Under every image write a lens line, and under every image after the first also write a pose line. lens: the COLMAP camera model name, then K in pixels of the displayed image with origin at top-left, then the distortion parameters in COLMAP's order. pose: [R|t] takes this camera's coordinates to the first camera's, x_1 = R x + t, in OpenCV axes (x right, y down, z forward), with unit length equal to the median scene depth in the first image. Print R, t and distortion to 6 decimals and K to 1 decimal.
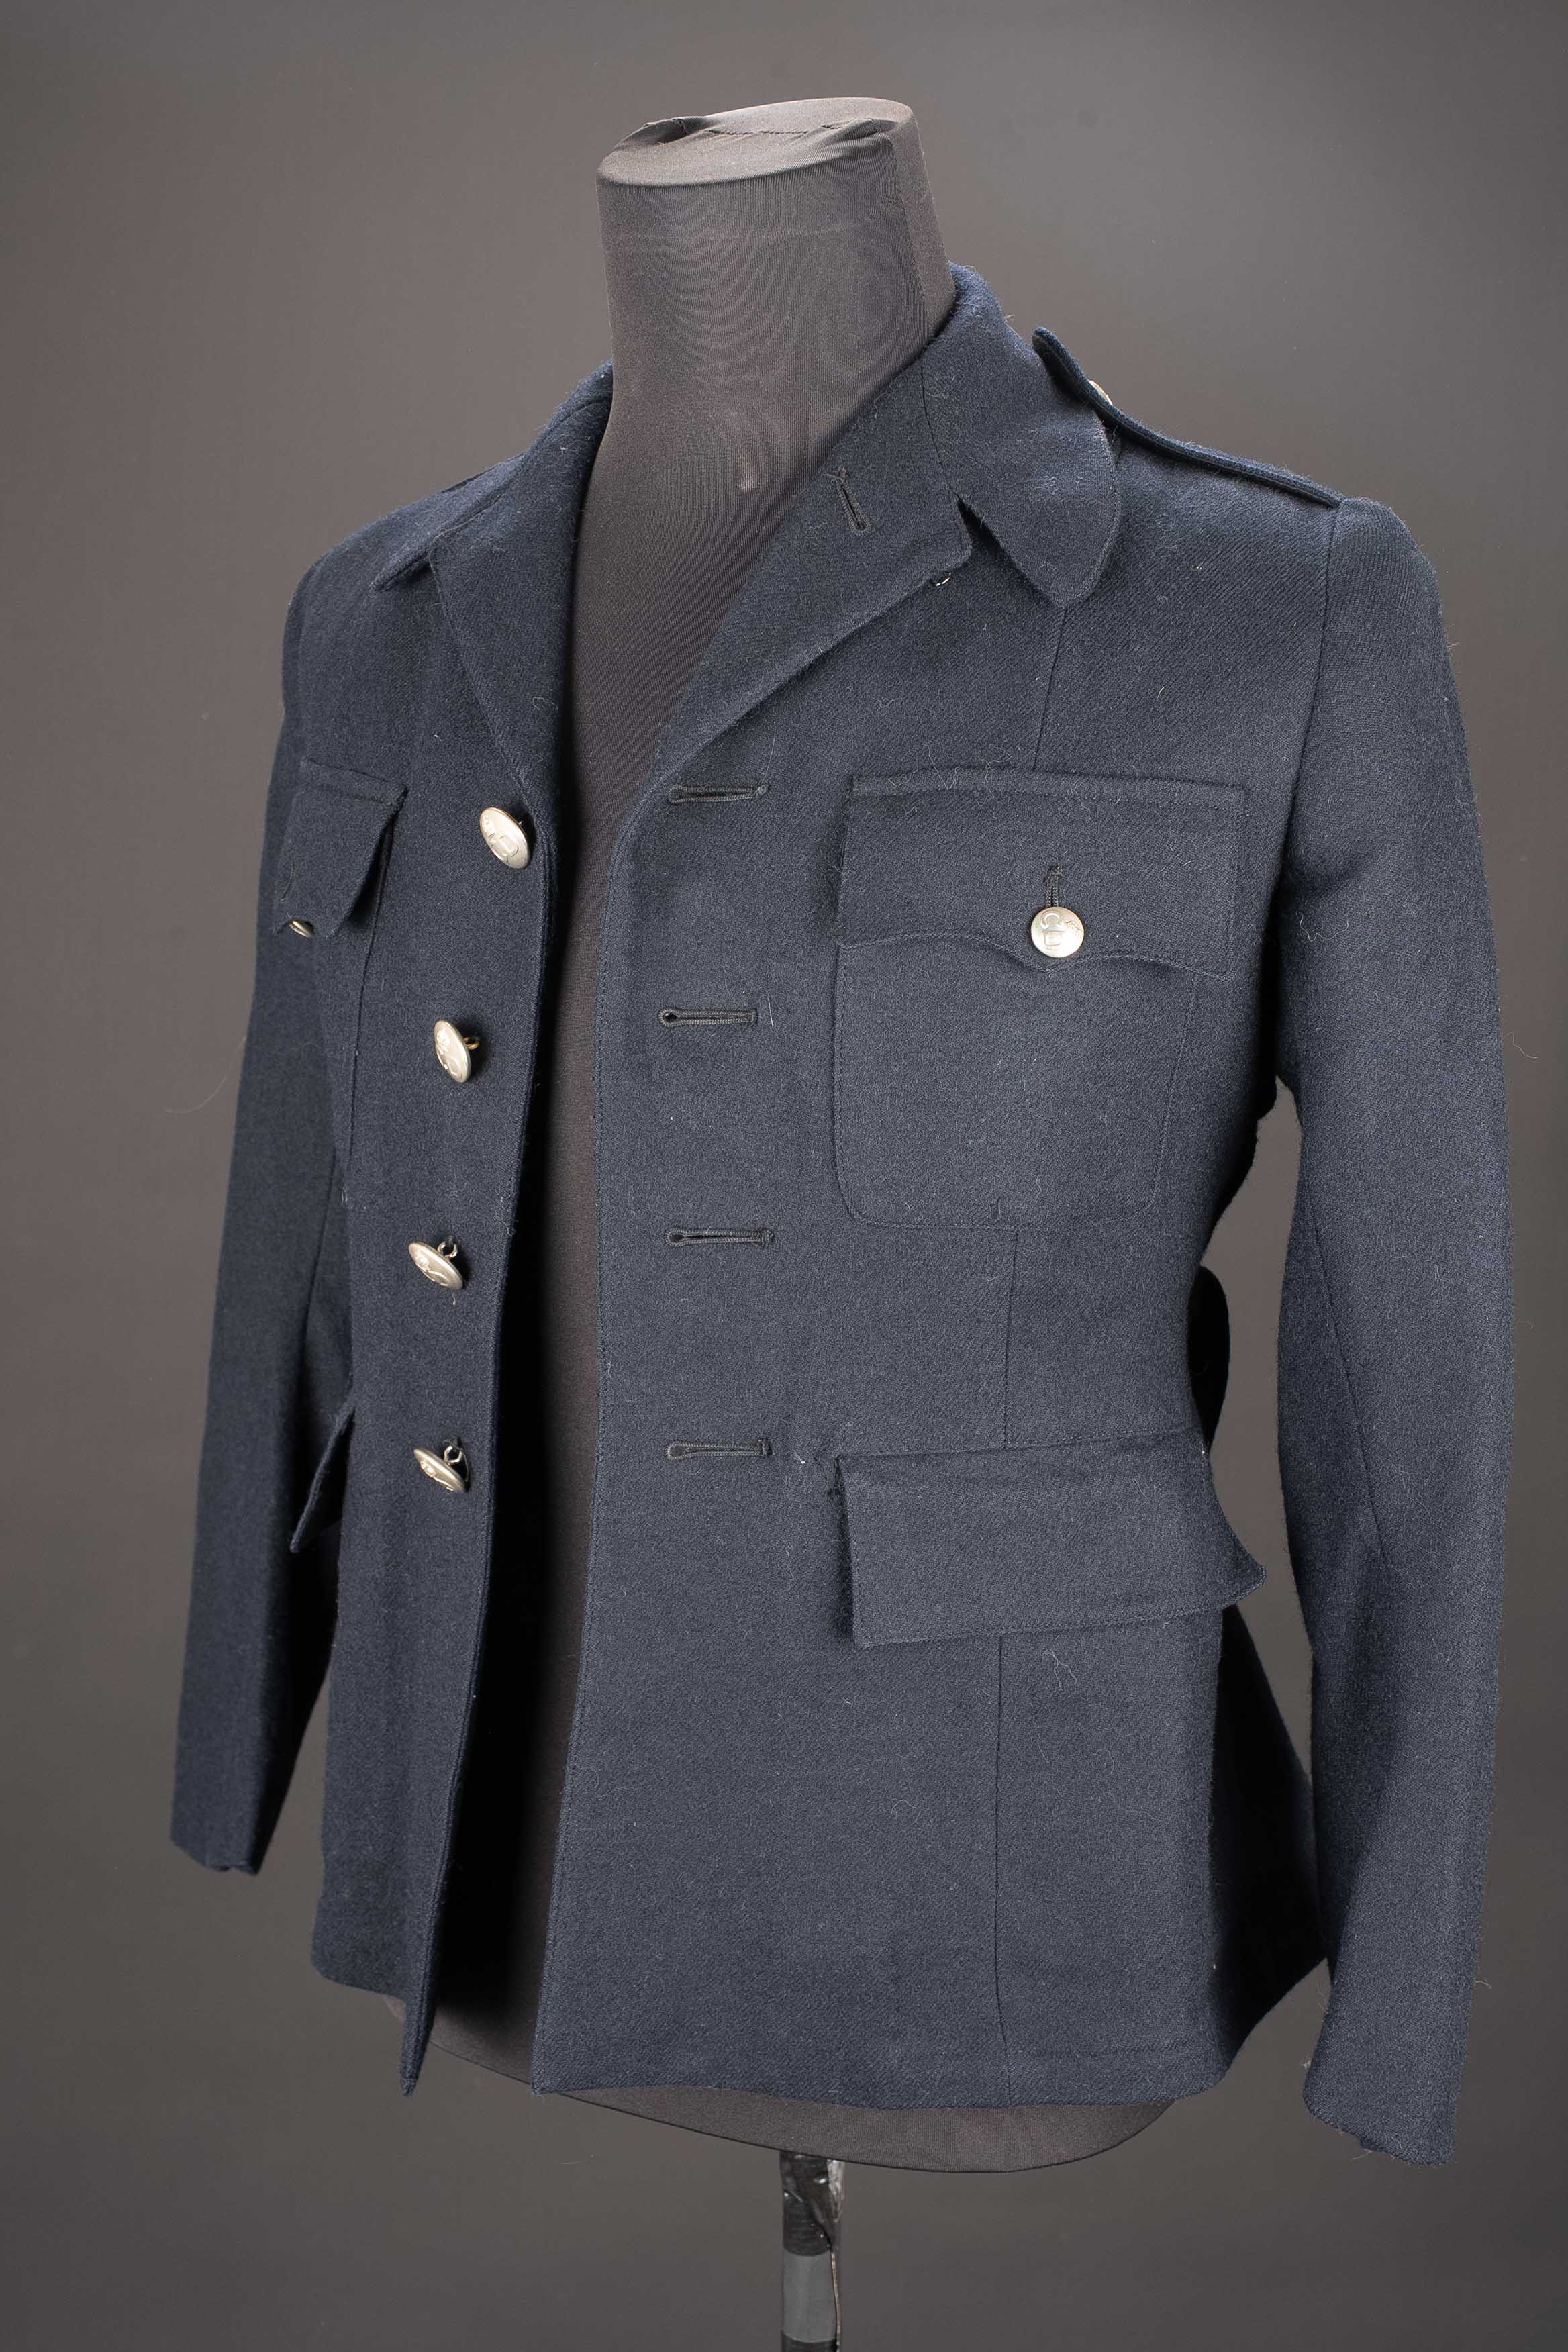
lens RADIAL K [[3502.7, 0, 800.2], [0, 3502.7, 1179.3], [0, 0, 1]] dist [0.235955, 0.000000]
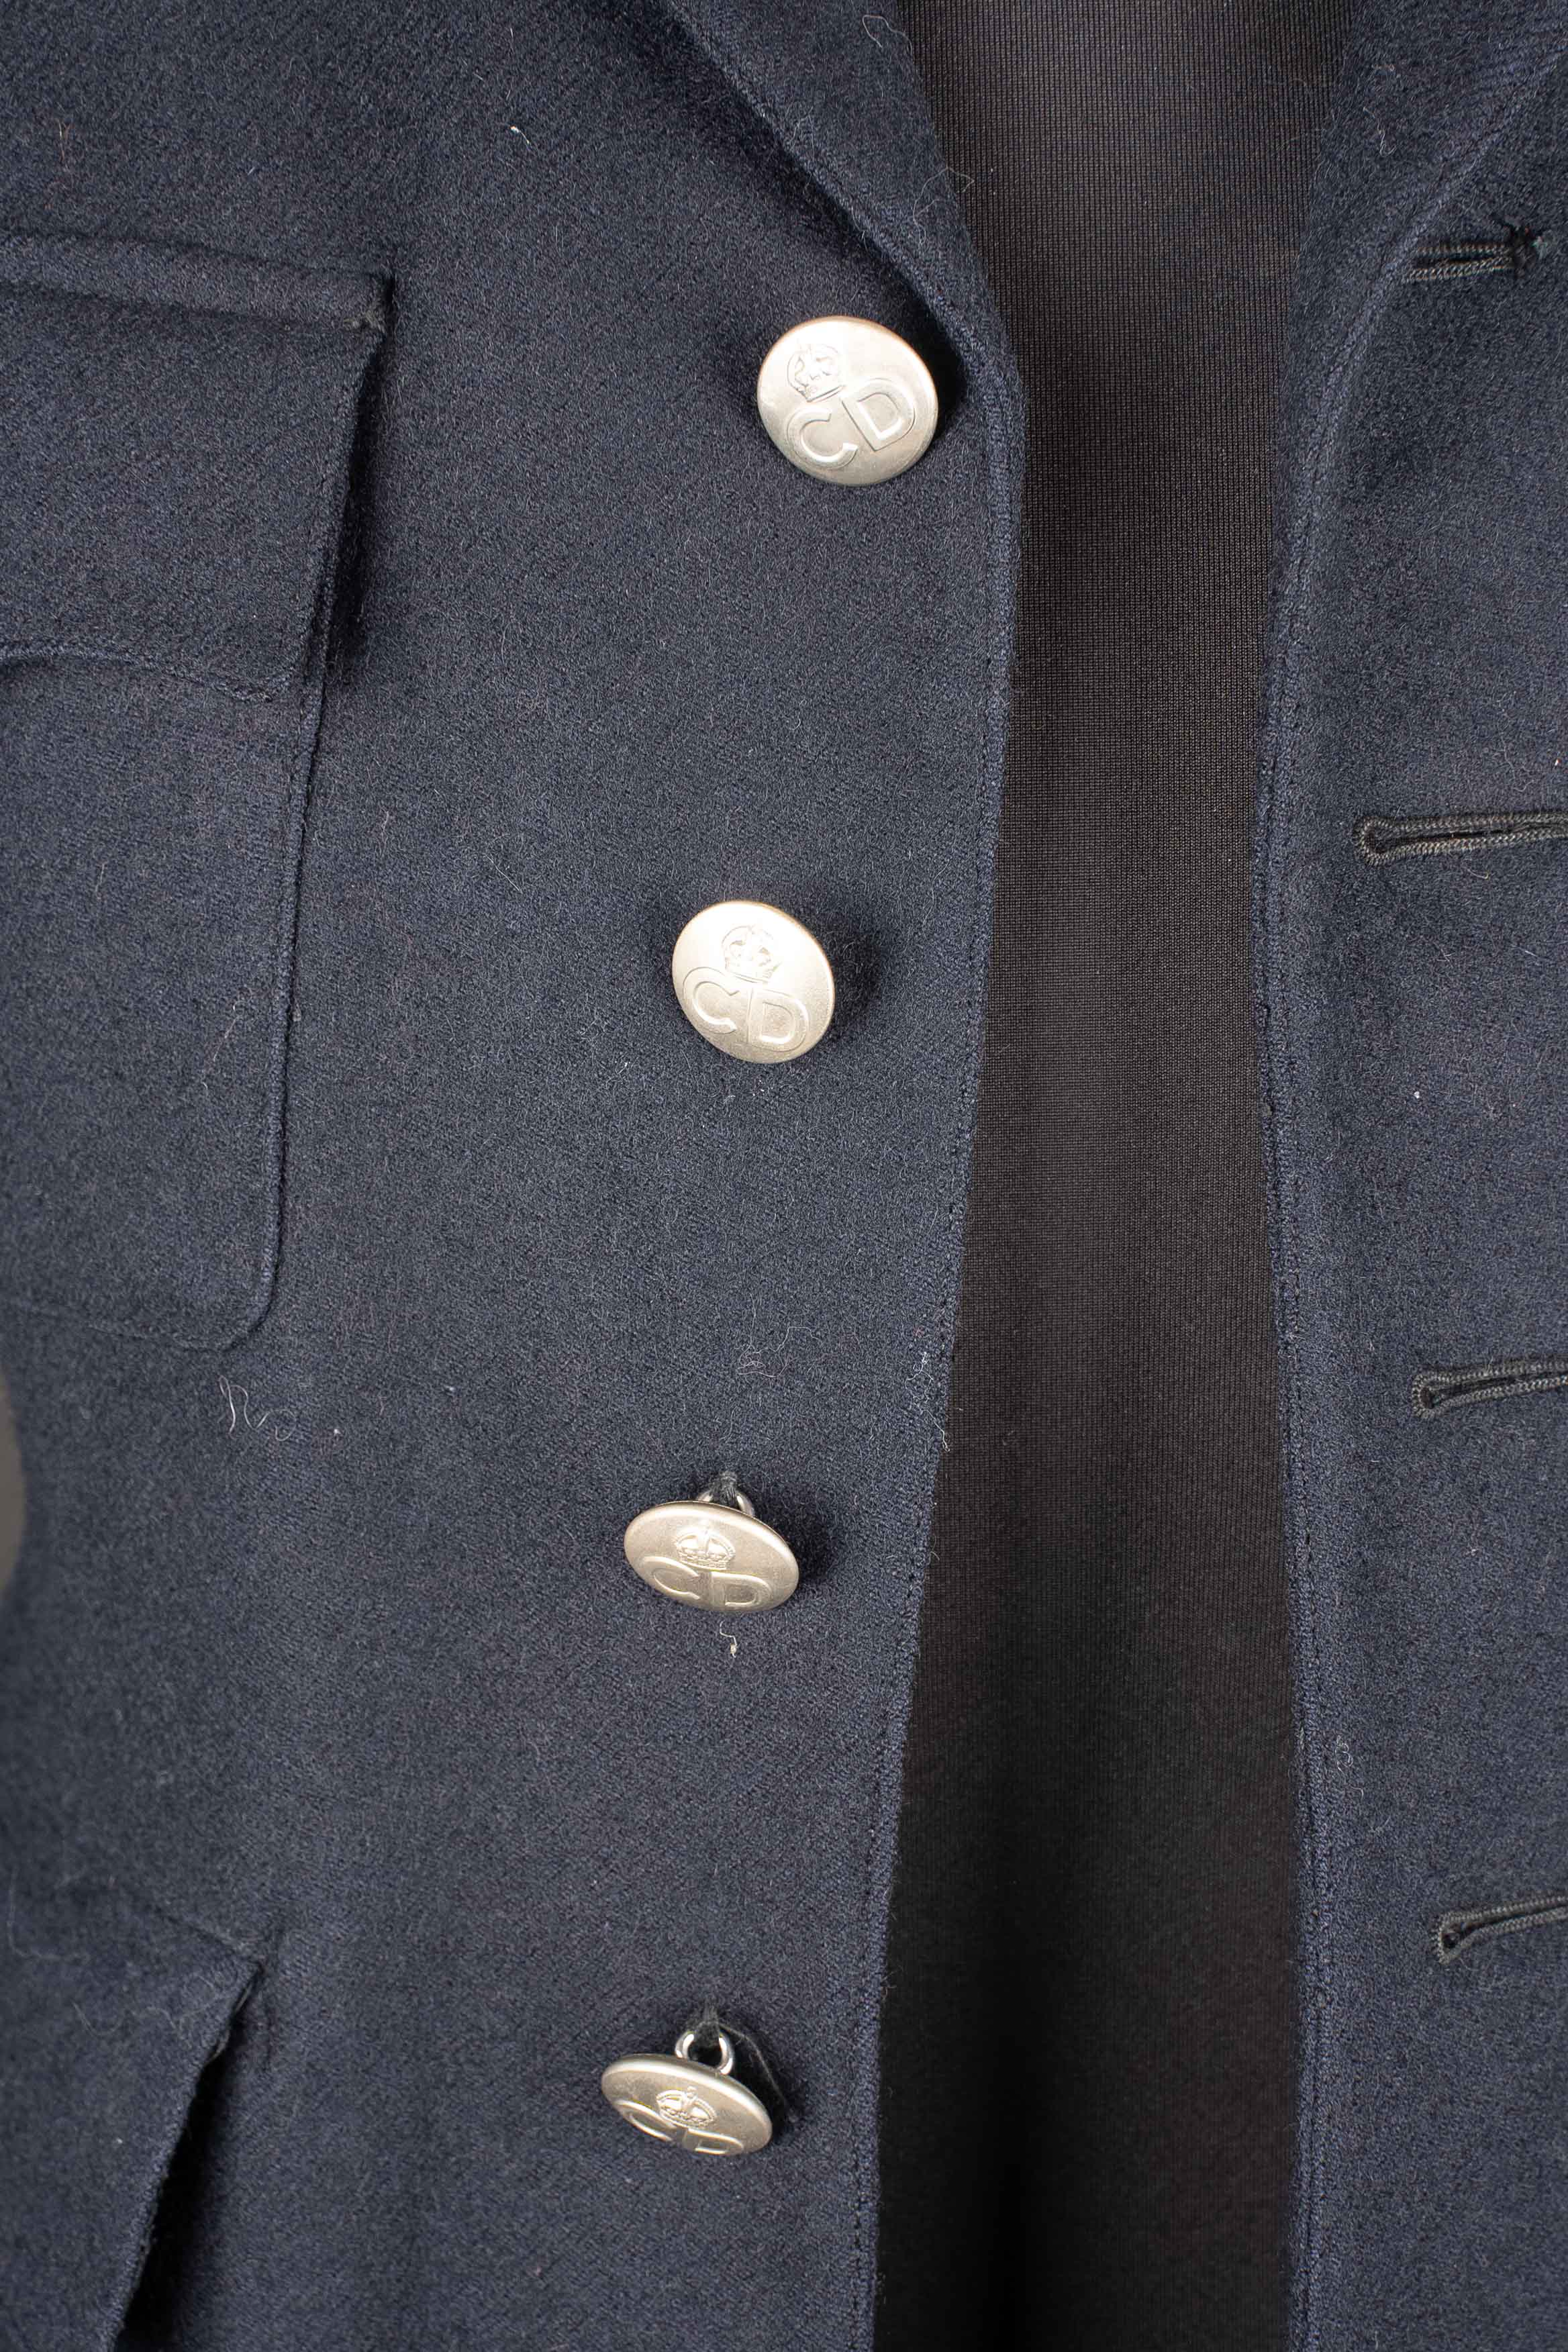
lens RADIAL K [[4688.5, 0, 790.2], [0, 4688.5, 1160.2], [0, 0, 1]] dist [0.520763, 0.000000]
pose [[0.795348, -0.099519, 0.597928, -0.409186], [0.096750, 0.994626, 0.036851, -0.036583], [-0.598382, 0.028540, 0.800703, 0.614742]]
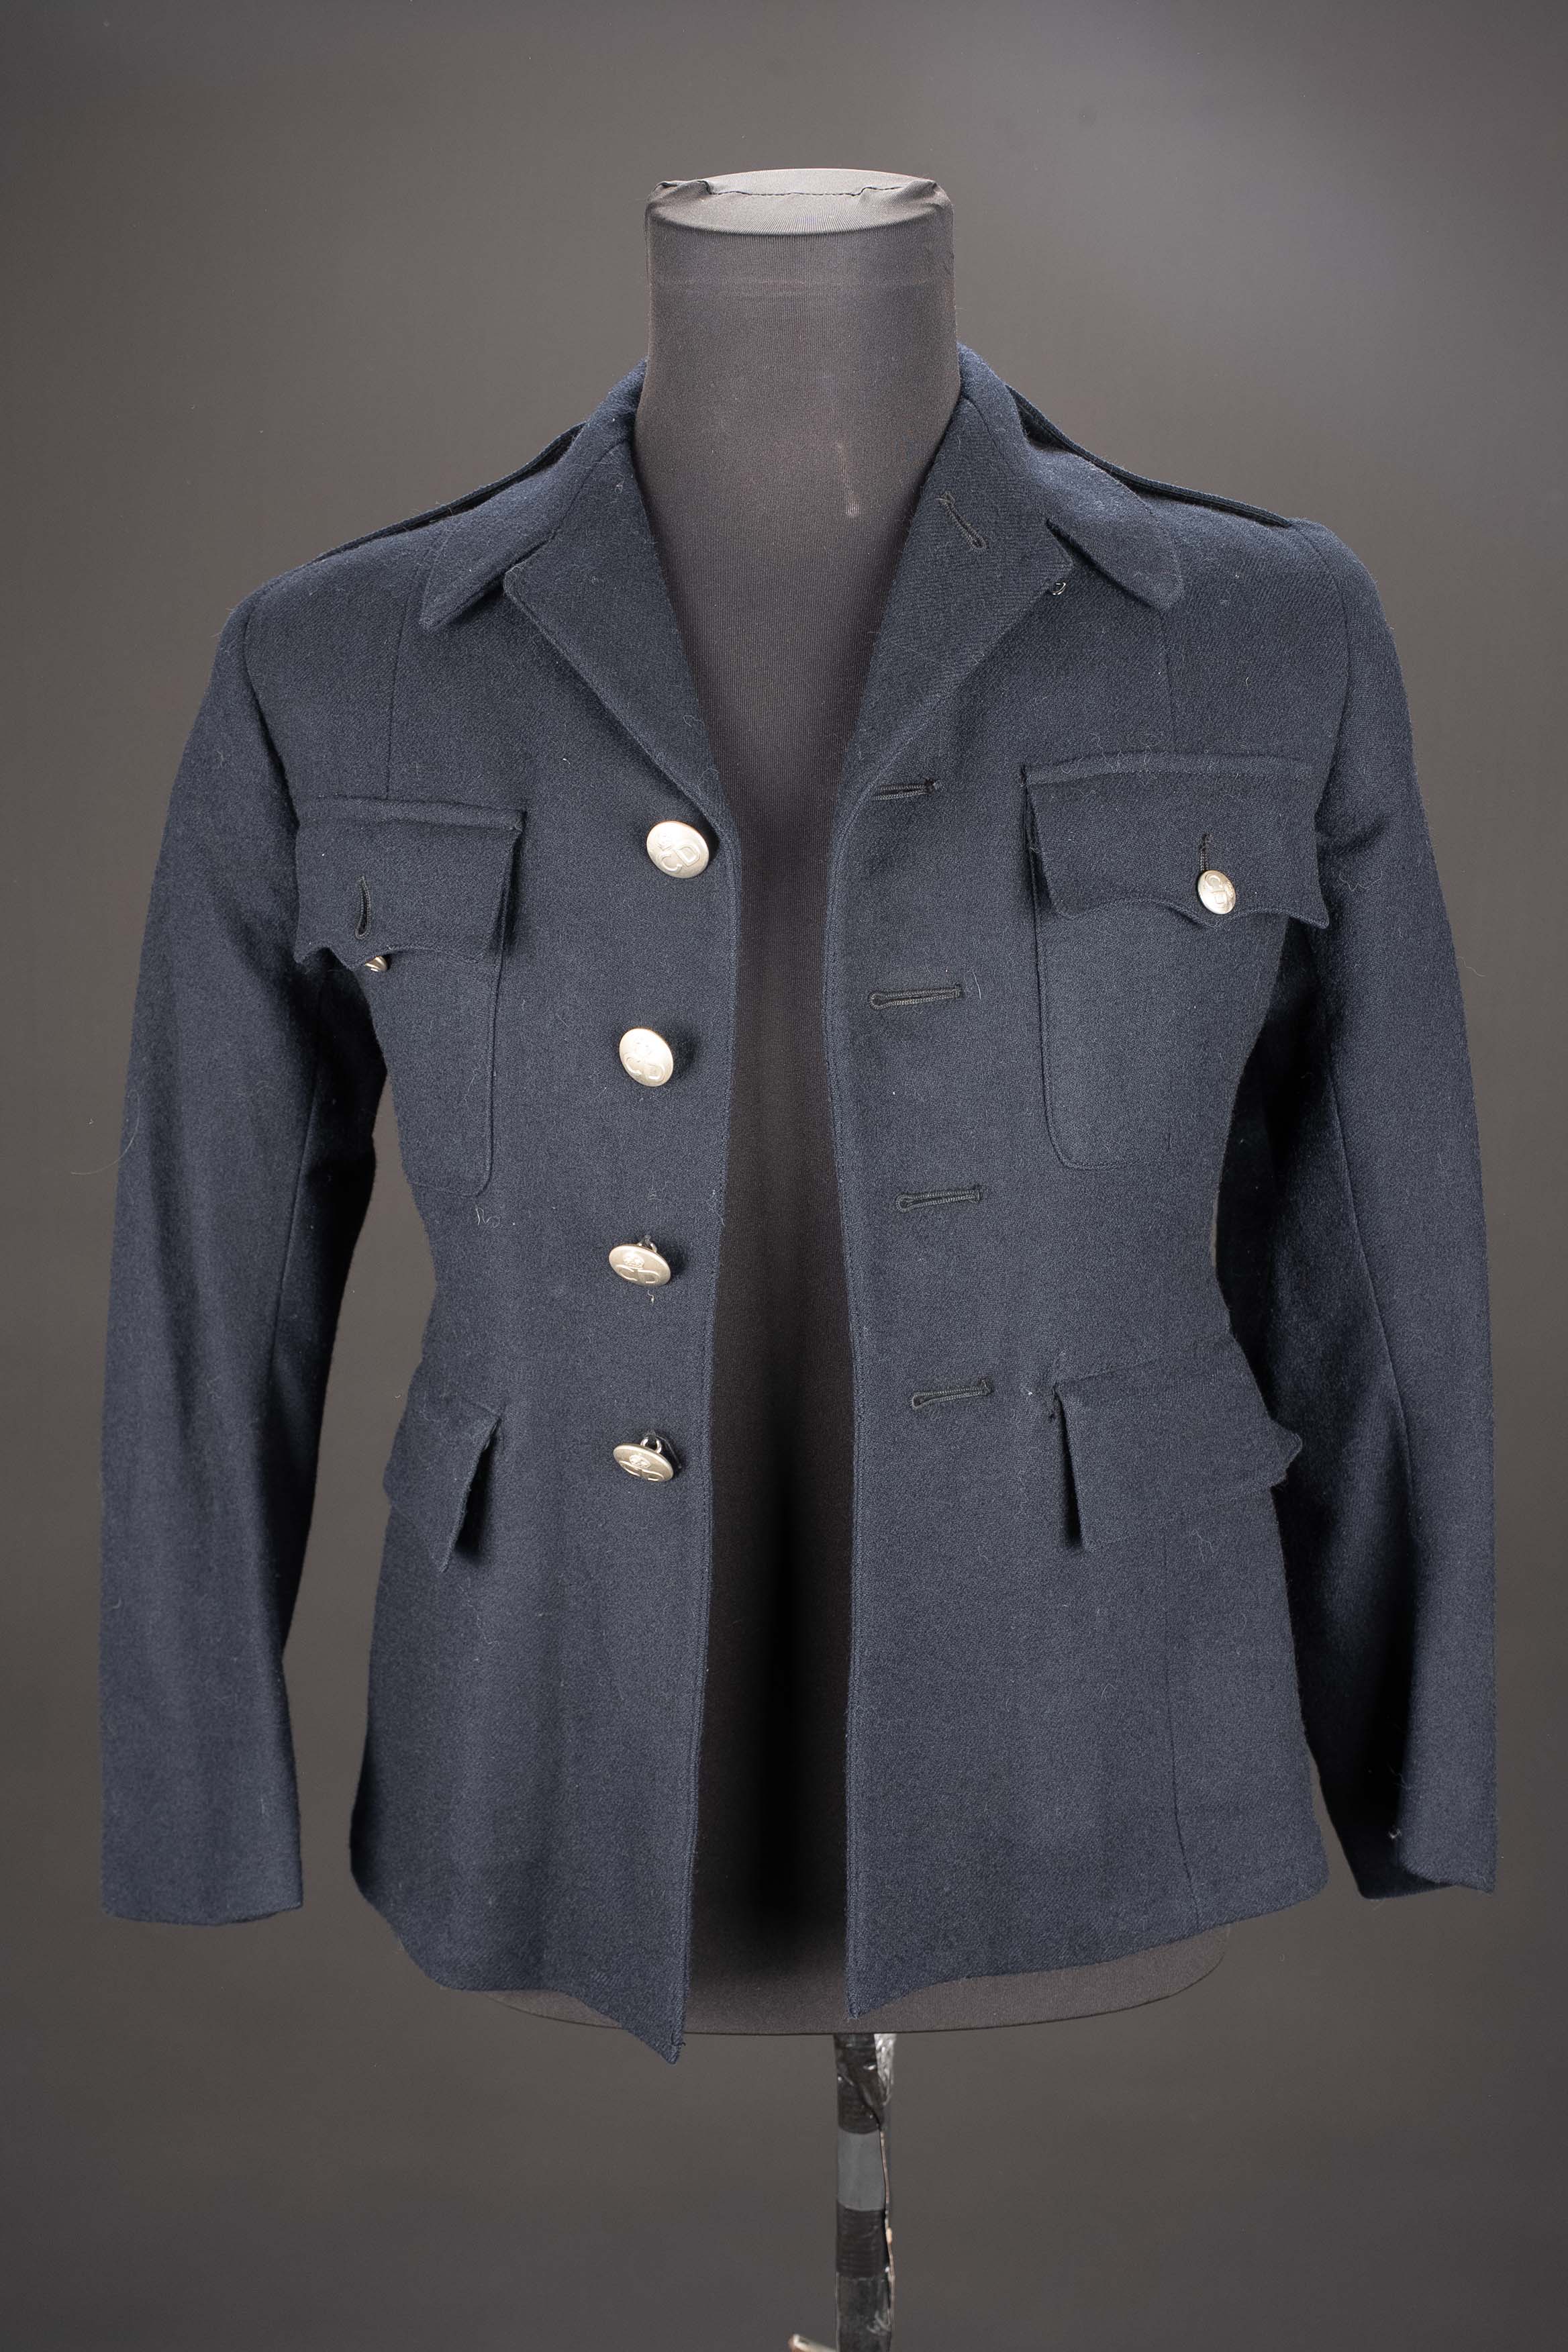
lens RADIAL K [[2976.1, 0, 777.2], [0, 2976.1, 1185.7], [0, 0, 1]] dist [0.103640, 0.000000]
pose [[0.875393, -0.114144, 0.469743, -0.498406], [0.119100, 0.992695, 0.019267, -0.011297], [-0.468510, 0.039080, 0.882593, 0.210908]]
